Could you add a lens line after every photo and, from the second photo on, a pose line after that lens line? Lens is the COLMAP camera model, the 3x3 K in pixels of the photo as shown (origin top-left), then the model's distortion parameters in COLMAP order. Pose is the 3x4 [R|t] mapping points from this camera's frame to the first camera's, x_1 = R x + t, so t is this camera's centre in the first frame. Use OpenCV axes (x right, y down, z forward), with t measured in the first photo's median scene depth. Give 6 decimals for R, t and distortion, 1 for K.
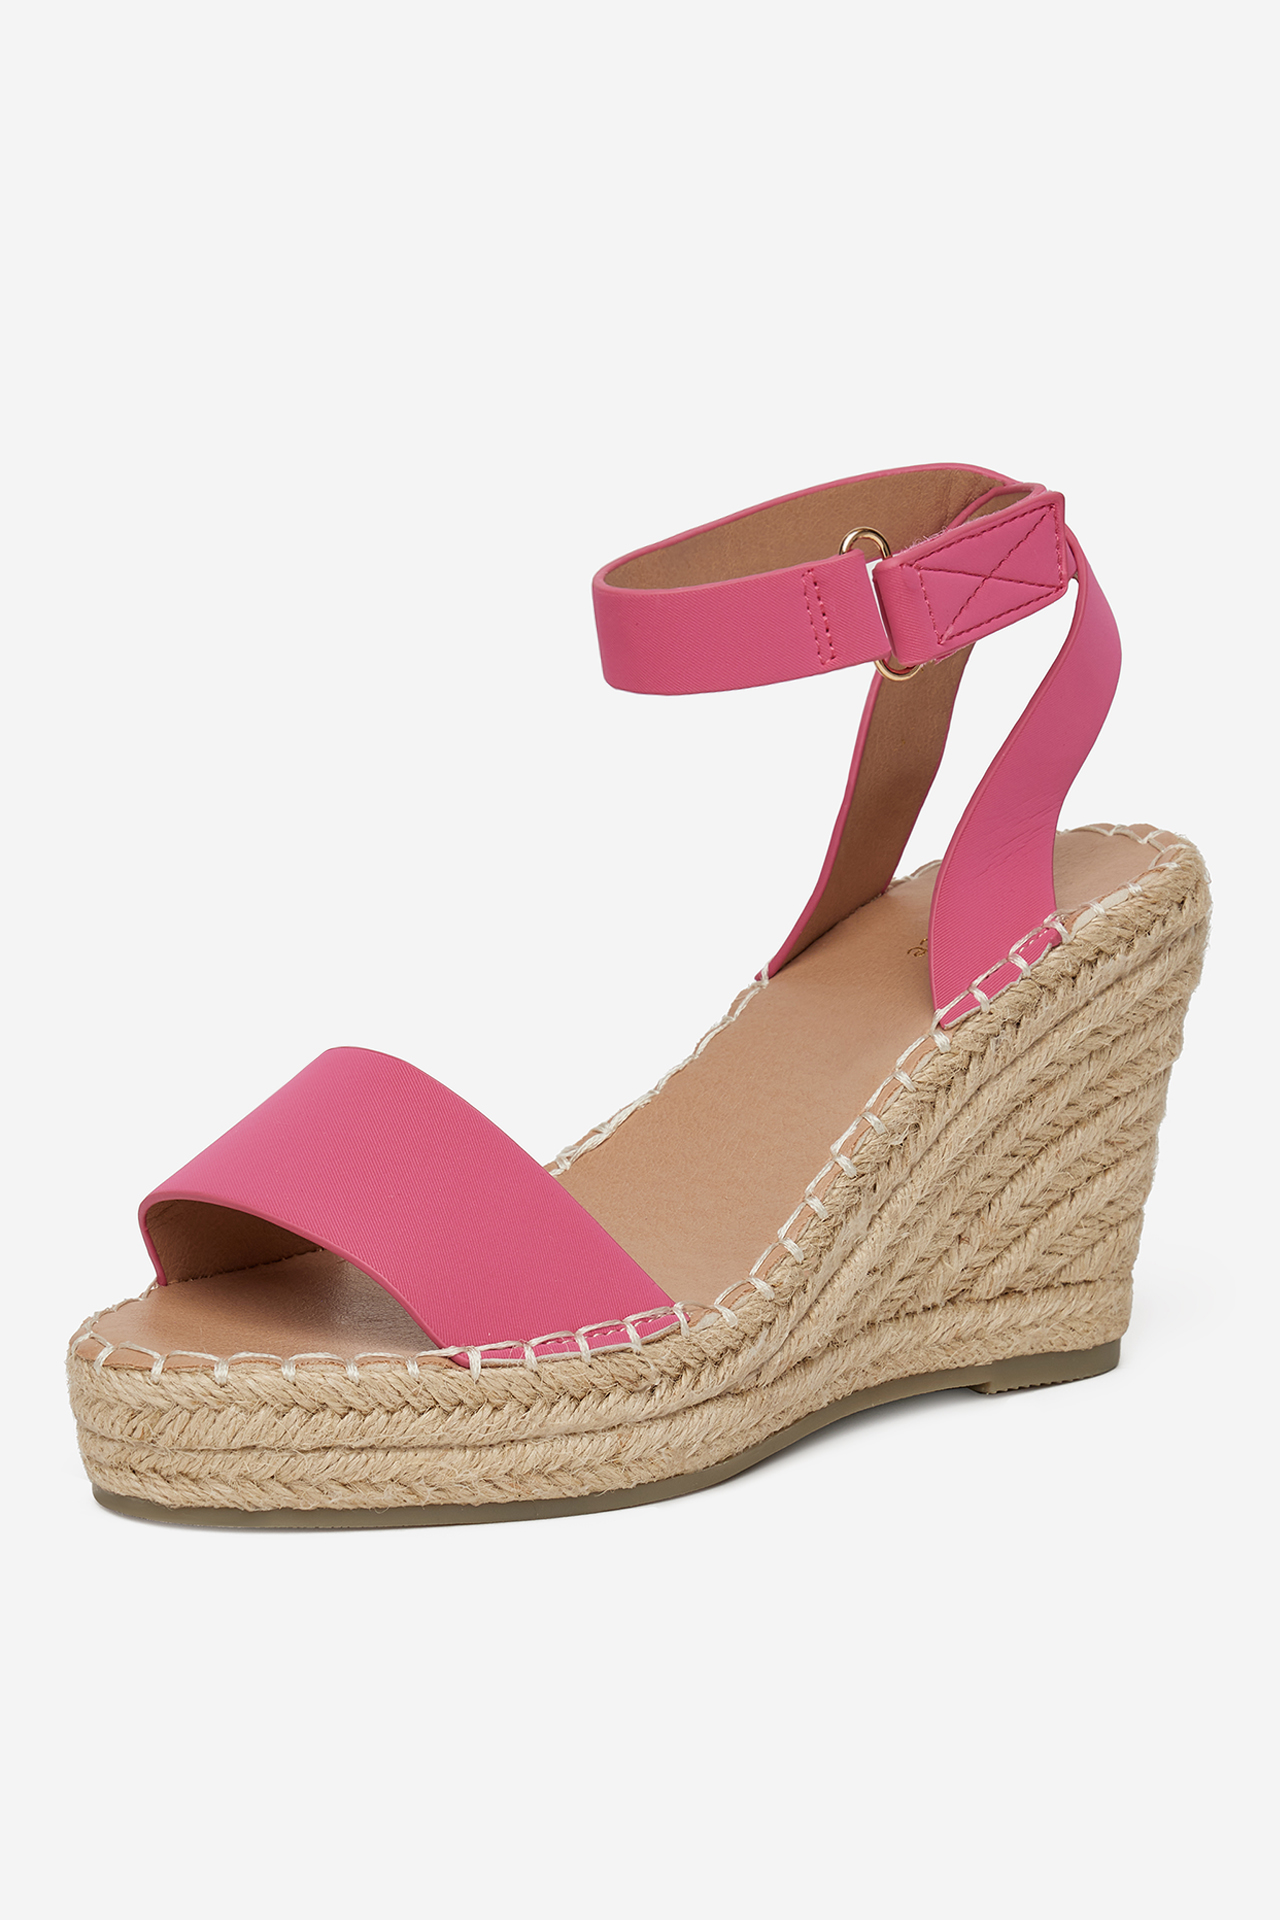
lens RADIAL K [[5763.1, 0, 640.0], [0, 5763.1, 960.0], [0, 0, 1]] dist [0.024409, 0.106924]
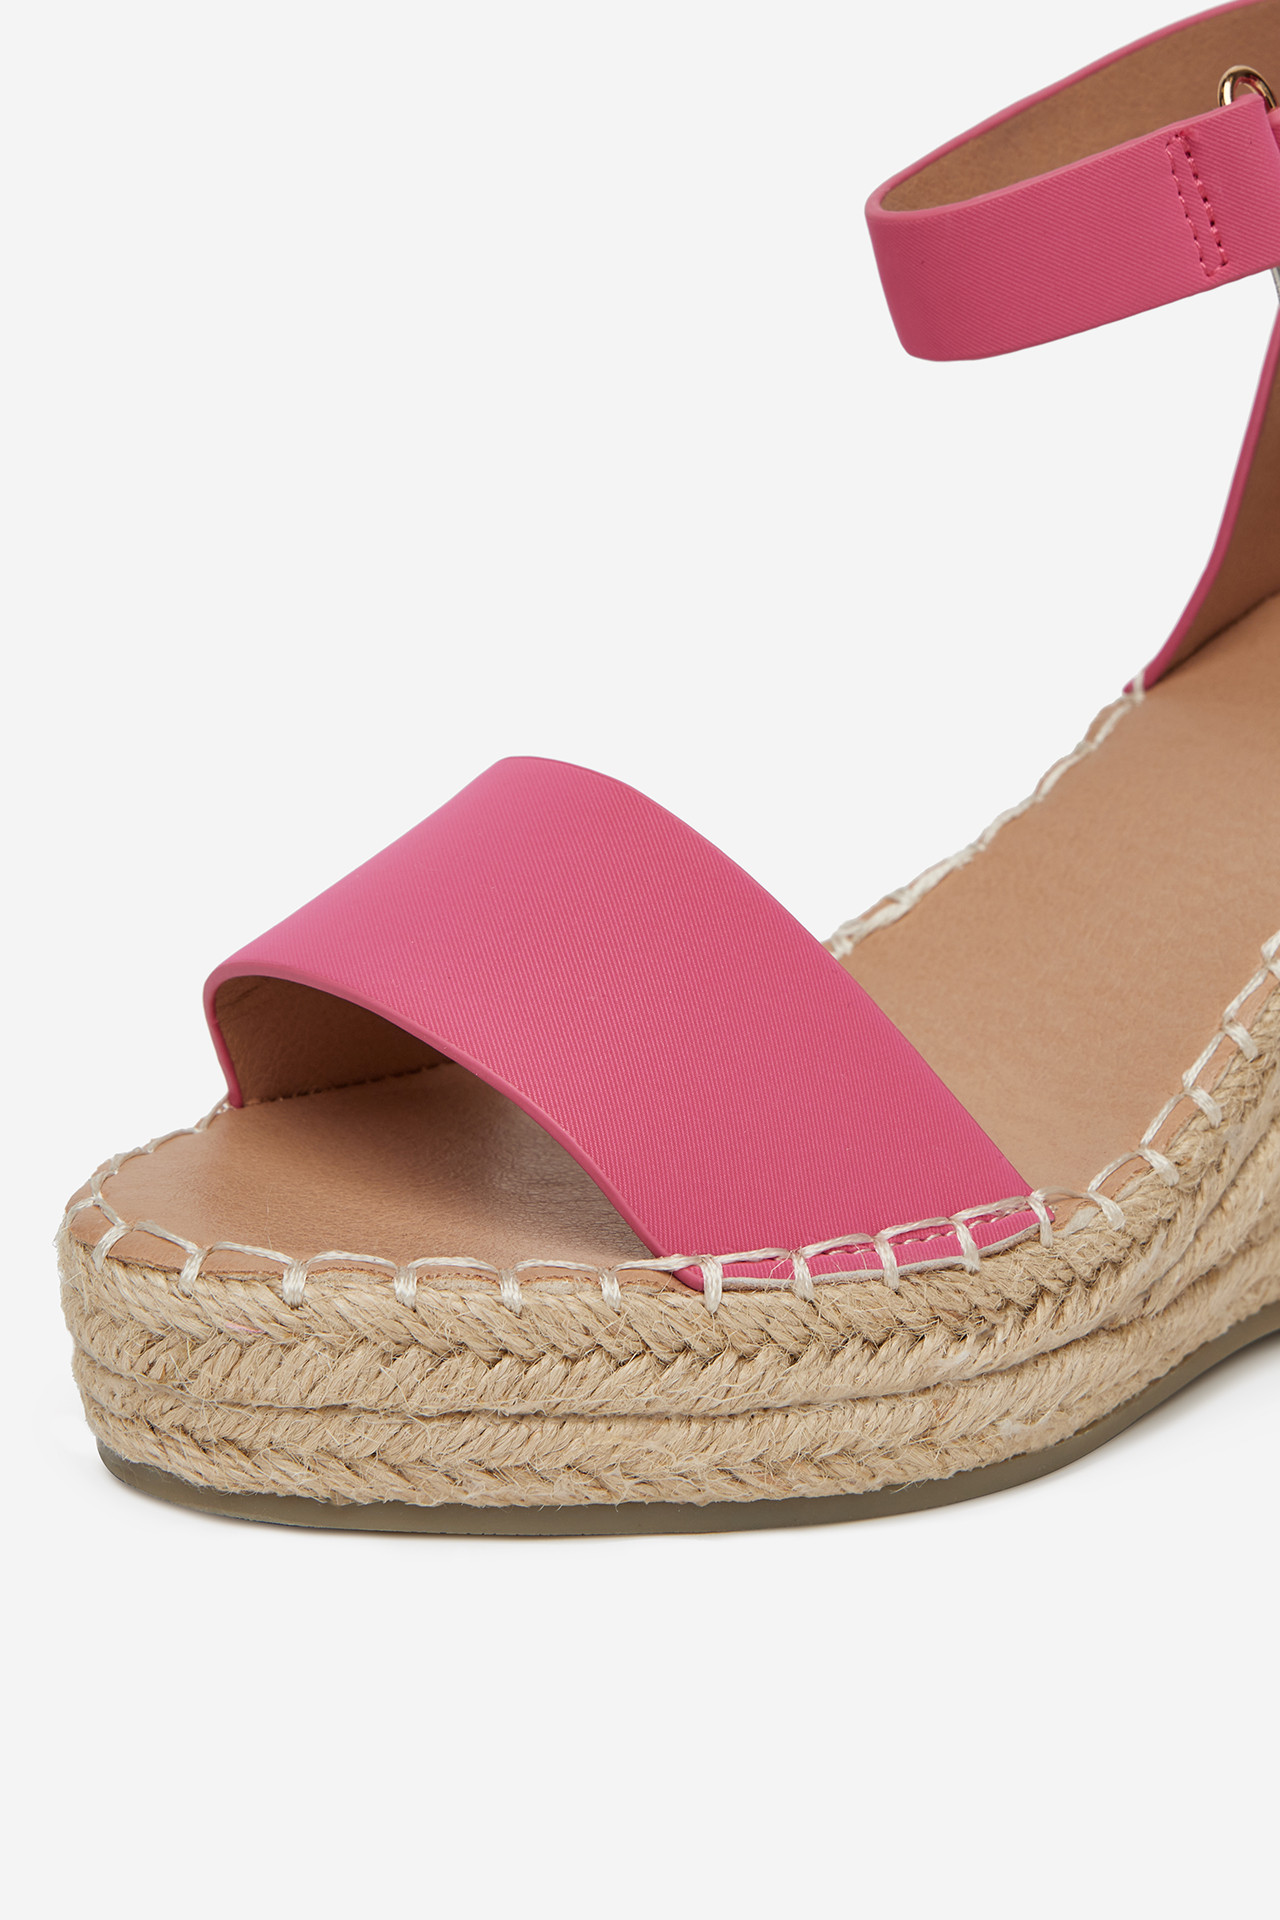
lens RADIAL K [[3460.0, 0, 640.0], [0, 3460.0, 960.0], [0, 0, 1]] dist [-0.030939, 0.051870]
pose [[0.998402, 0.049560, -0.027136, -0.027868], [-0.047648, 0.996609, 0.067078, 0.011439], [0.030369, -0.065677, 0.997379, 0.632019]]
